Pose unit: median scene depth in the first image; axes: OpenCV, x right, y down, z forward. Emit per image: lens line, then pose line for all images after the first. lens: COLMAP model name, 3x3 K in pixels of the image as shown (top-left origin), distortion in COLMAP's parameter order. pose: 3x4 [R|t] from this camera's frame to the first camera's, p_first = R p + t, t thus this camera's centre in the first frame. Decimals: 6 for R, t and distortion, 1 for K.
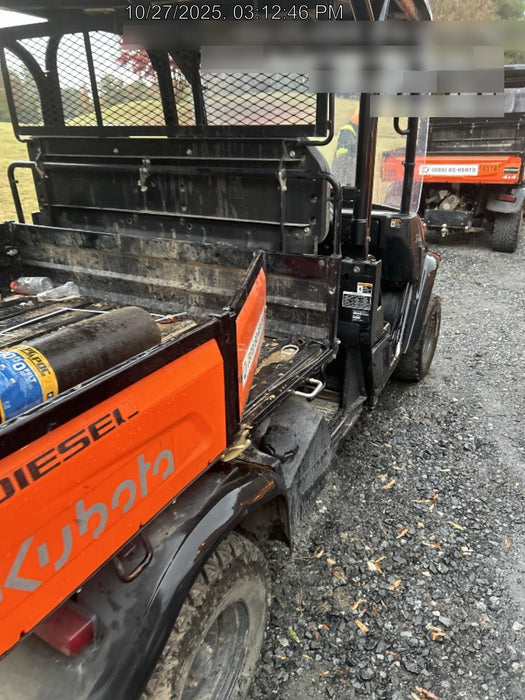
lens RADIAL K [[520.5, 0, 265.1], [0, 520.5, 353.4], [0, 0, 1]] dist [0.005521, -0.004803]
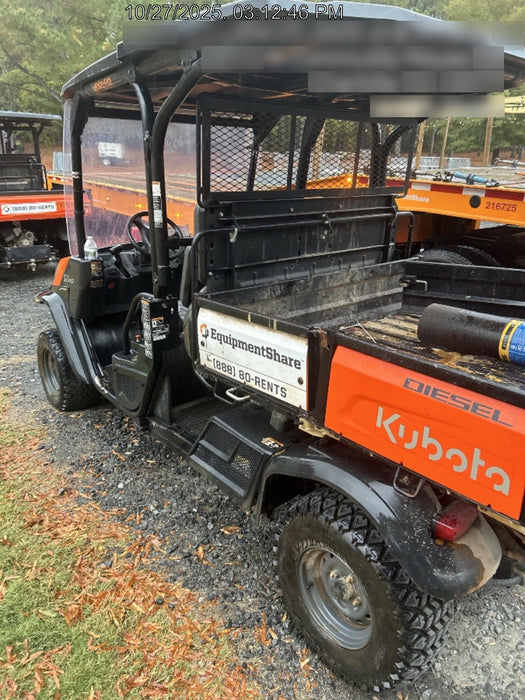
lens RADIAL K [[520.5, 0, 259.2], [0, 520.5, 350.8], [0, 0, 1]] dist [0.005521, -0.004803]
pose [[0.377470, -0.306900, 0.873687, -1.443173], [0.351185, 0.920447, 0.171599, -0.319656], [-0.856846, 0.242053, 0.455220, 0.594528]]
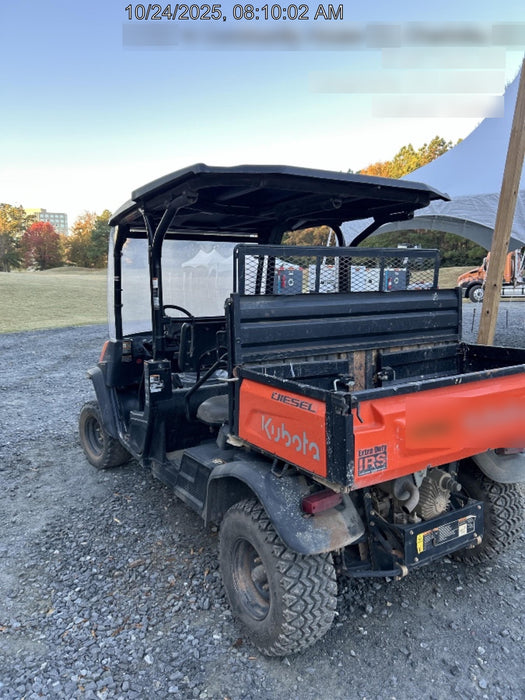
lens RADIAL K [[520.5, 0, 264.7], [0, 520.5, 346.8], [0, 0, 1]] dist [0.005521, -0.004803]
pose [[0.497483, -0.117421, 0.859490, -1.661831], [0.348114, 0.934542, -0.073817, -0.117332], [-0.794561, 0.335923, 0.505794, 0.217101]]
